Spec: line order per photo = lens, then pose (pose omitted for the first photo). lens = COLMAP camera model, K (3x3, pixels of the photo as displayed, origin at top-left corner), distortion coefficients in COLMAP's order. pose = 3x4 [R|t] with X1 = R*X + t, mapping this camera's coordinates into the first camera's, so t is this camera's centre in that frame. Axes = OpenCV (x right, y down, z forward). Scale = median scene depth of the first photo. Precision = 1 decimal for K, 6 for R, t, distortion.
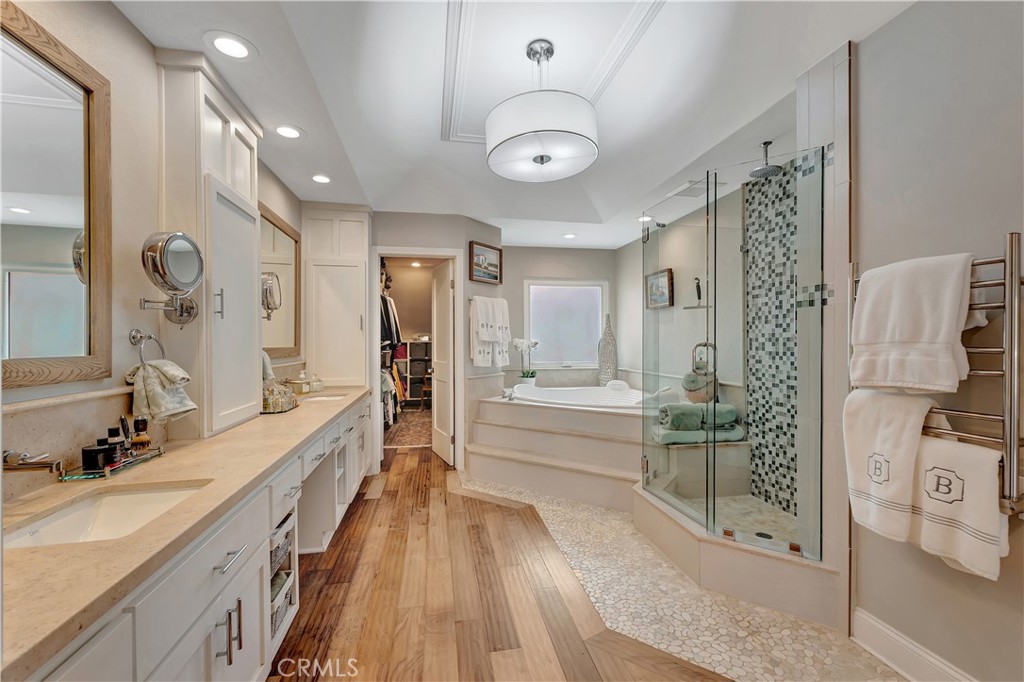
lens RADIAL K [[433.0, 0, 515.0], [0, 433.0, 343.2], [0, 0, 1]] dist [0.007037, 0.000596]
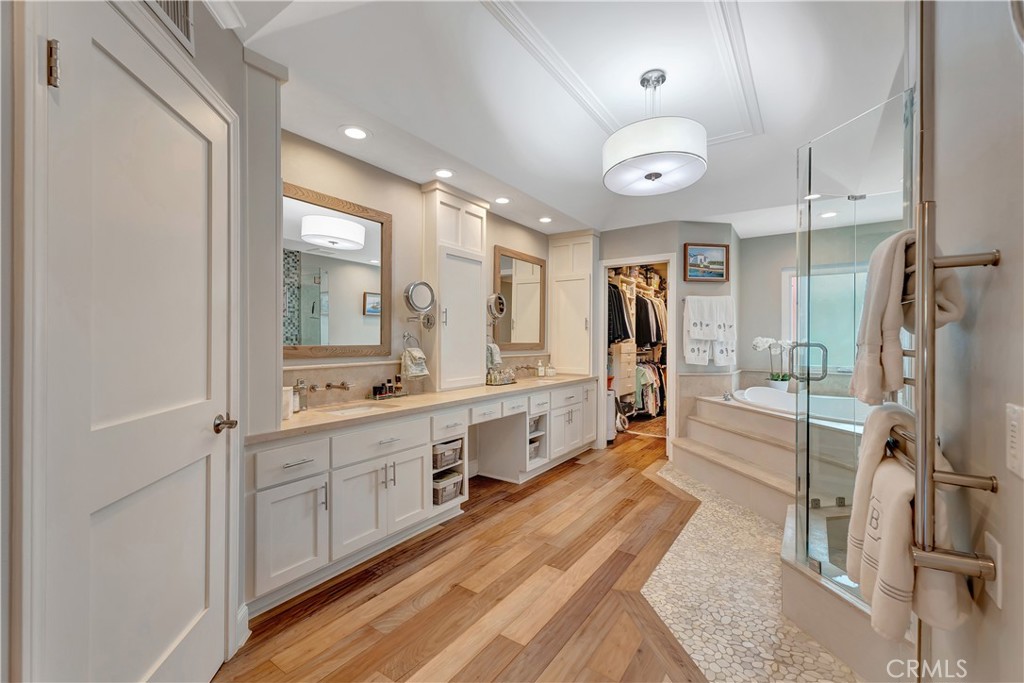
lens RADIAL K [[433.0, 0, 521.3], [0, 433.0, 340.6], [0, 0, 1]] dist [0.007037, 0.000596]
pose [[0.709234, 0.008589, -0.704920, 0.446347], [-0.009311, 0.999953, 0.002816, -0.001858], [0.704911, 0.004567, 0.709281, -0.017759]]
